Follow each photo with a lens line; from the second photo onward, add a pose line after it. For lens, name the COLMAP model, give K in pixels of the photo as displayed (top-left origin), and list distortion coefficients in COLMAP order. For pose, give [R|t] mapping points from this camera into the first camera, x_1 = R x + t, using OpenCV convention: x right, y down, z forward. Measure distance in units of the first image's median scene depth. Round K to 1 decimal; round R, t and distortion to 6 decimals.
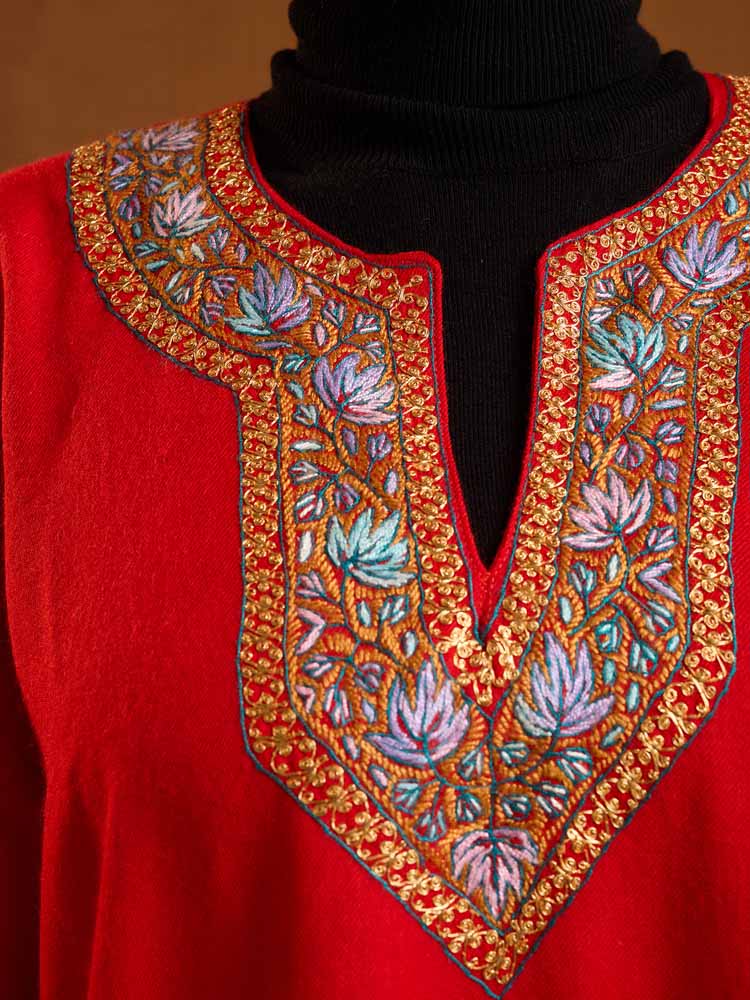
lens RADIAL K [[1407.7, 0, 381.7], [0, 1407.7, 500.6], [0, 0, 1]] dist [0.255135, 0.000000]
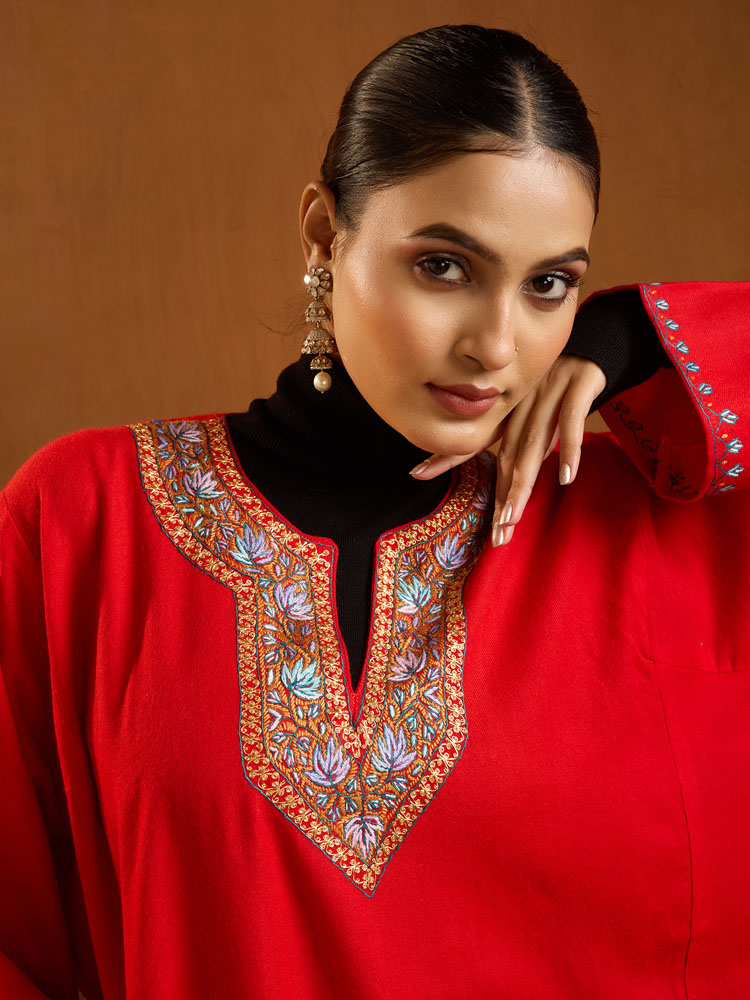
lens RADIAL K [[1407.7, 0, 370.4], [0, 1407.7, 498.6], [0, 0, 1]] dist [0.255135, 0.000000]
pose [[0.999539, -0.030001, -0.004658, 0.109133], [0.030004, 0.999550, 0.000588, -0.229461], [0.004638, -0.000727, 0.999989, -1.060118]]
